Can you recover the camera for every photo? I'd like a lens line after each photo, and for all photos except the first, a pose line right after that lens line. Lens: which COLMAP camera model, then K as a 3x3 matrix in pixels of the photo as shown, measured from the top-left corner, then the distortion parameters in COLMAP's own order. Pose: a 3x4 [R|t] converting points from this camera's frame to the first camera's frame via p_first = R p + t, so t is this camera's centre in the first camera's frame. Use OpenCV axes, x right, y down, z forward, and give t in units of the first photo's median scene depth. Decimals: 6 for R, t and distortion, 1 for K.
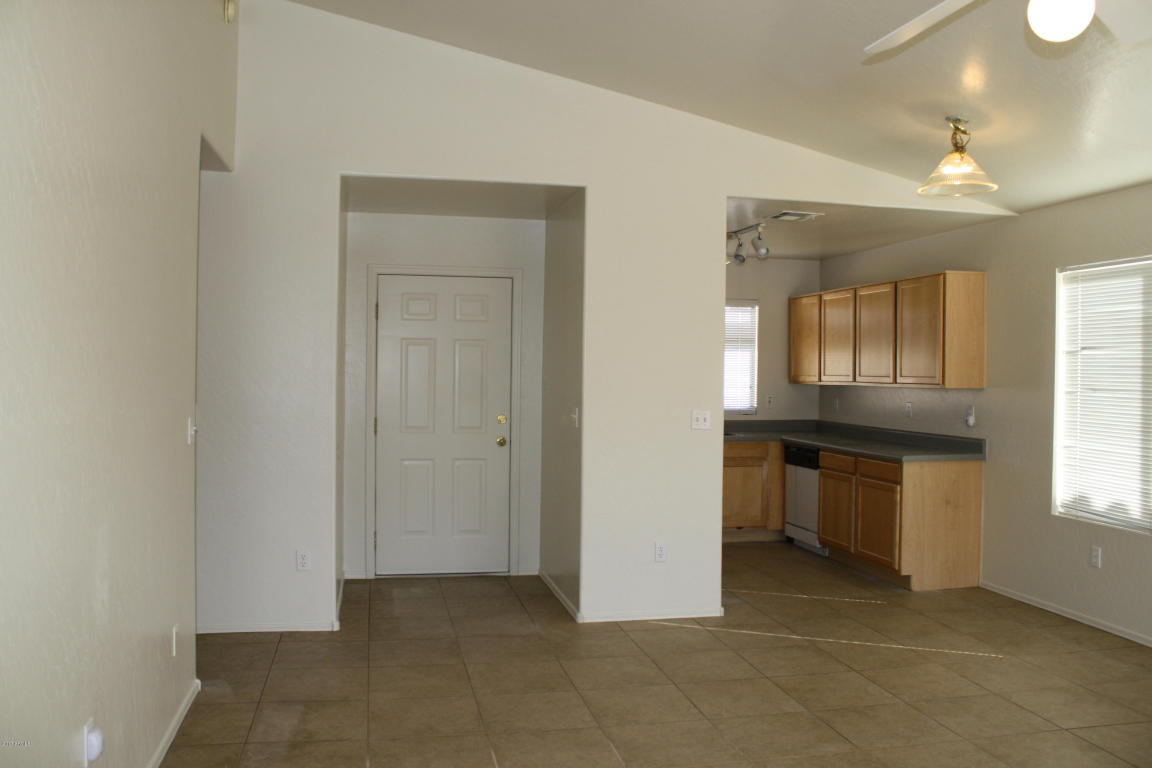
lens RADIAL K [[971.1, 0, 584.8], [0, 971.1, 381.8], [0, 0, 1]] dist [-0.172800, 0.158119]
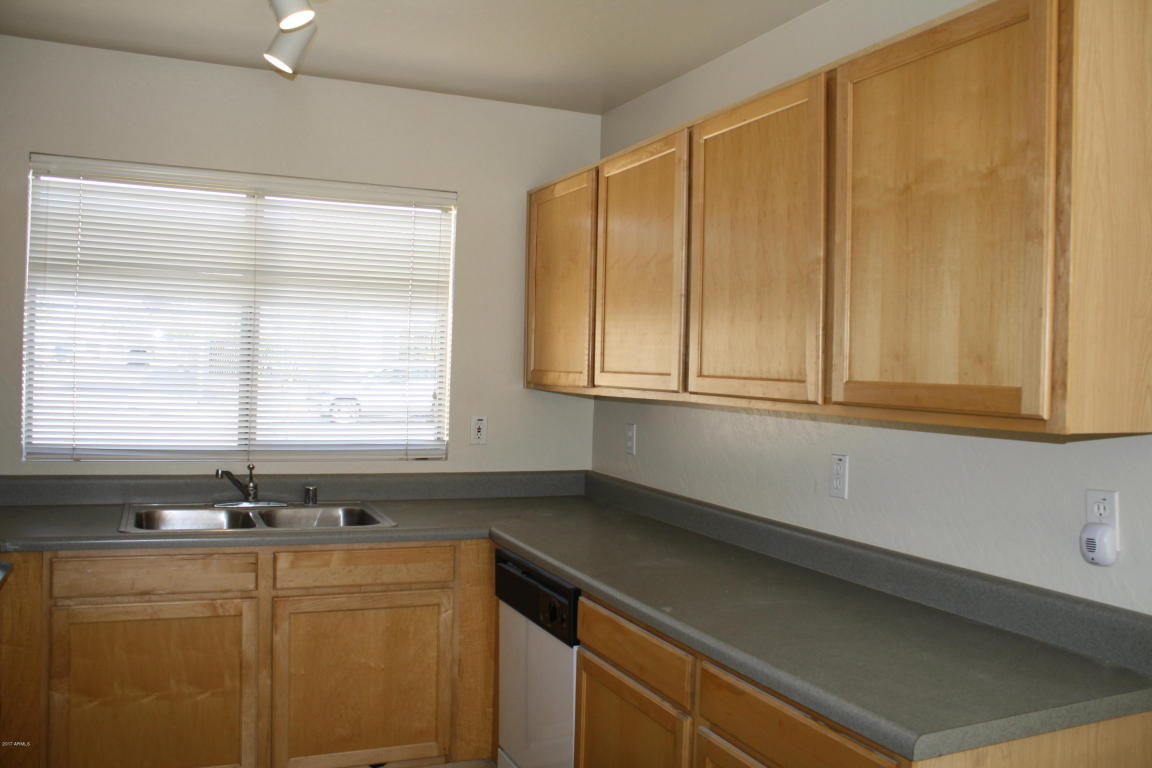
lens RADIAL K [[971.3, 0, 578.2], [0, 971.3, 378.0], [0, 0, 1]] dist [-0.166465, 0.159184]
pose [[0.979437, 0.018178, 0.200929, 0.203164], [-0.018850, 0.999821, 0.001430, -0.005777], [-0.200867, -0.005188, 0.979605, 0.780278]]
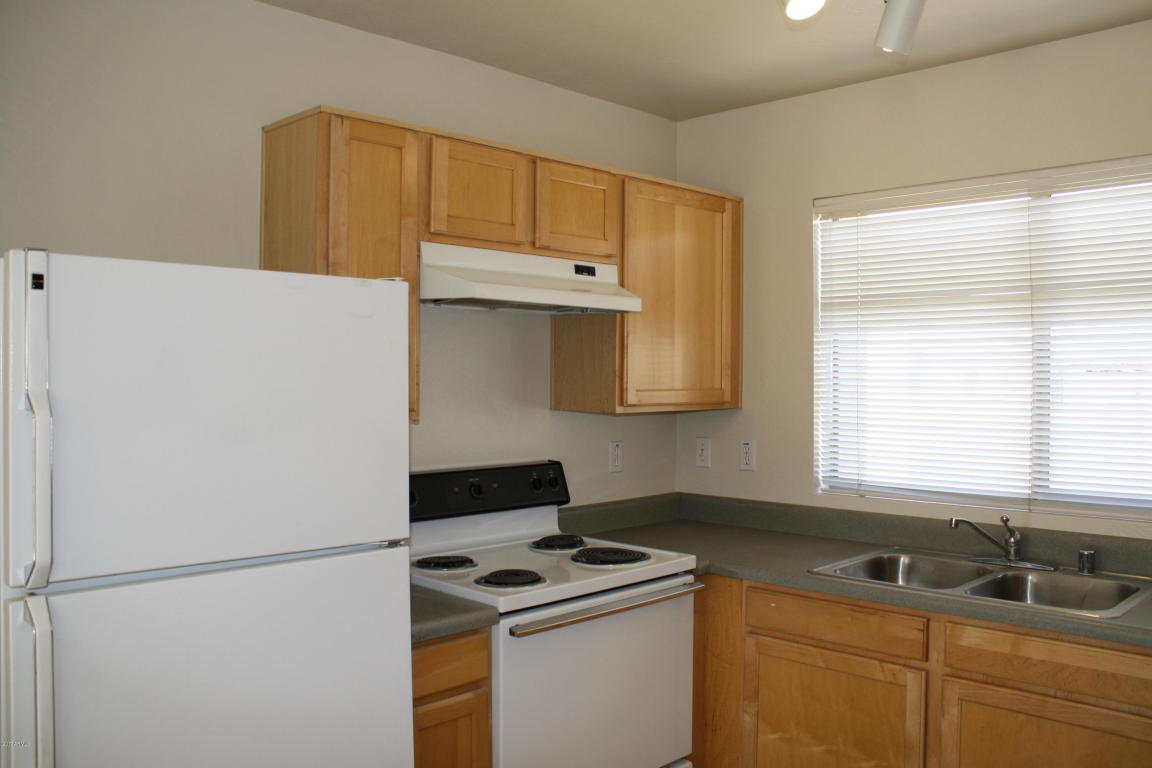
lens RADIAL K [[971.1, 0, 584.8], [0, 971.1, 381.8], [0, 0, 1]] dist [-0.172800, 0.158119]
pose [[0.546986, -0.008933, -0.837094, 0.392611], [-0.004556, 0.999896, -0.013647, -0.009418], [0.837129, 0.011279, 0.546889, 0.926488]]
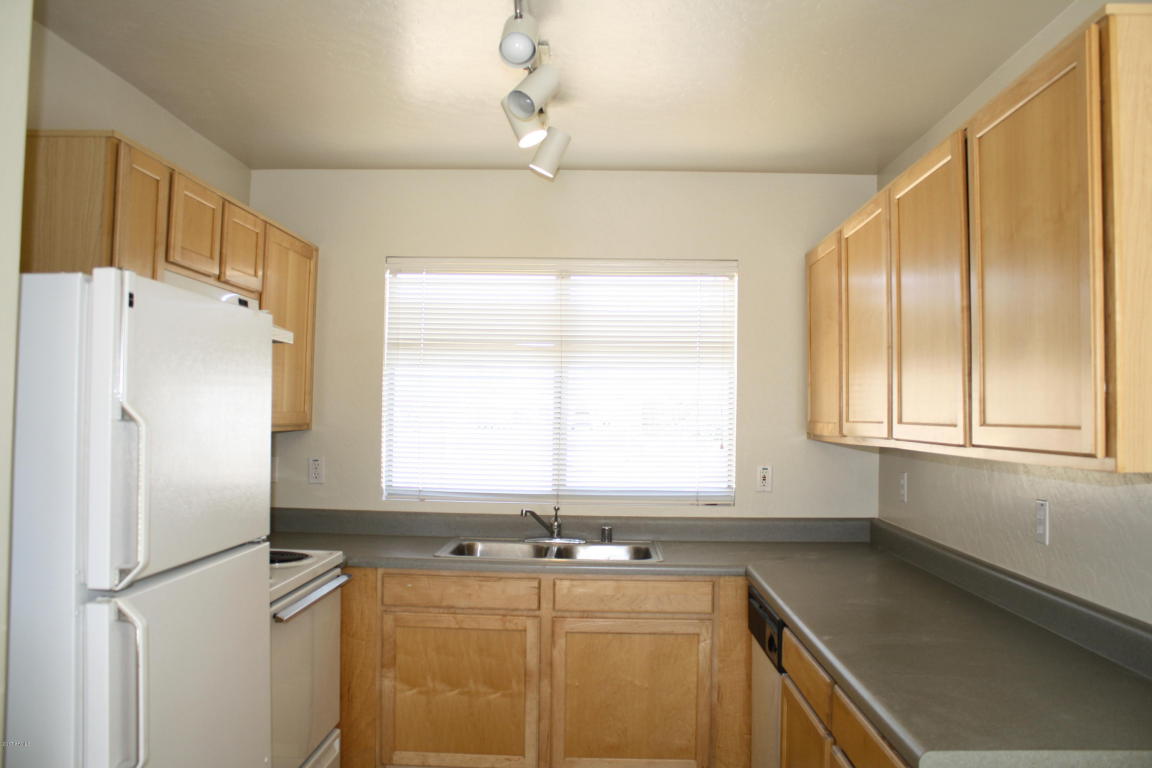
lens RADIAL K [[971.1, 0, 584.8], [0, 971.1, 381.8], [0, 0, 1]] dist [-0.172800, 0.158119]
pose [[0.971778, -0.005151, -0.235841, 0.299728], [-0.006383, 0.998822, -0.048113, -0.004148], [0.235811, 0.048260, 0.970600, 0.726401]]
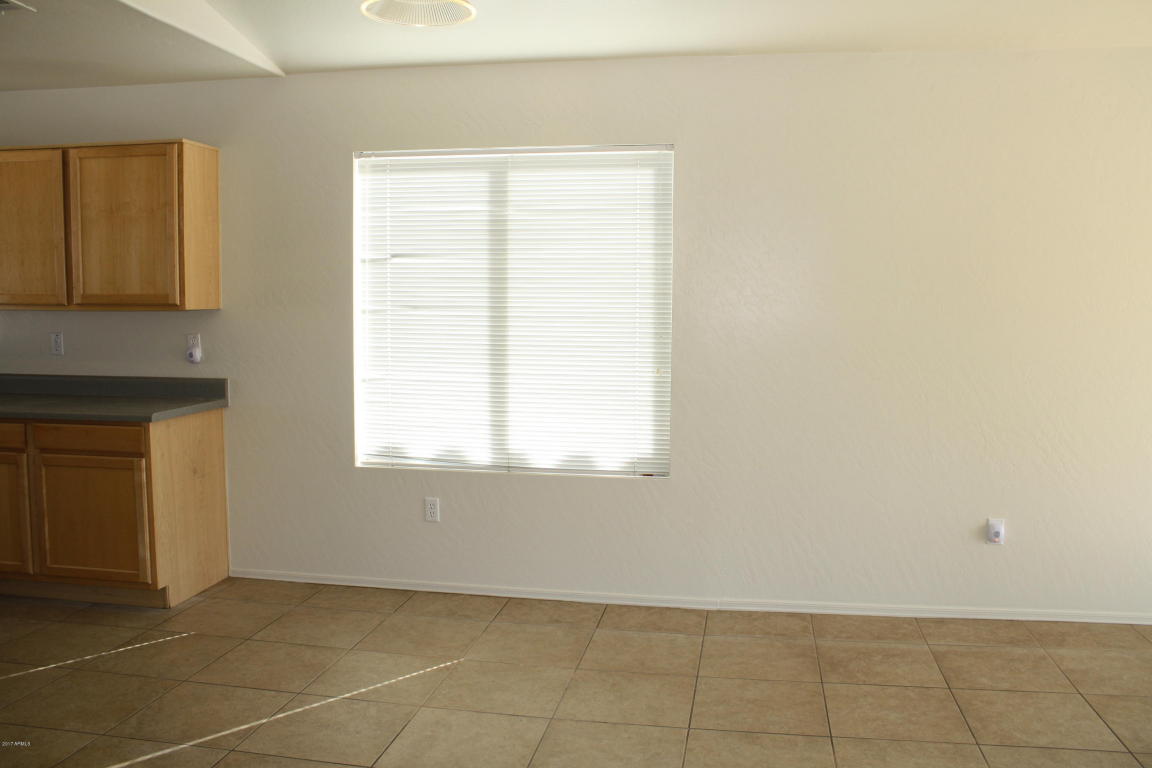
lens RADIAL K [[971.1, 0, 584.8], [0, 971.1, 381.8], [0, 0, 1]] dist [-0.172800, 0.158119]
pose [[0.374084, -0.084477, 0.923539, -0.152813], [0.006626, 0.996061, 0.088426, 0.000039], [-0.927371, -0.026959, 0.373170, 0.467963]]
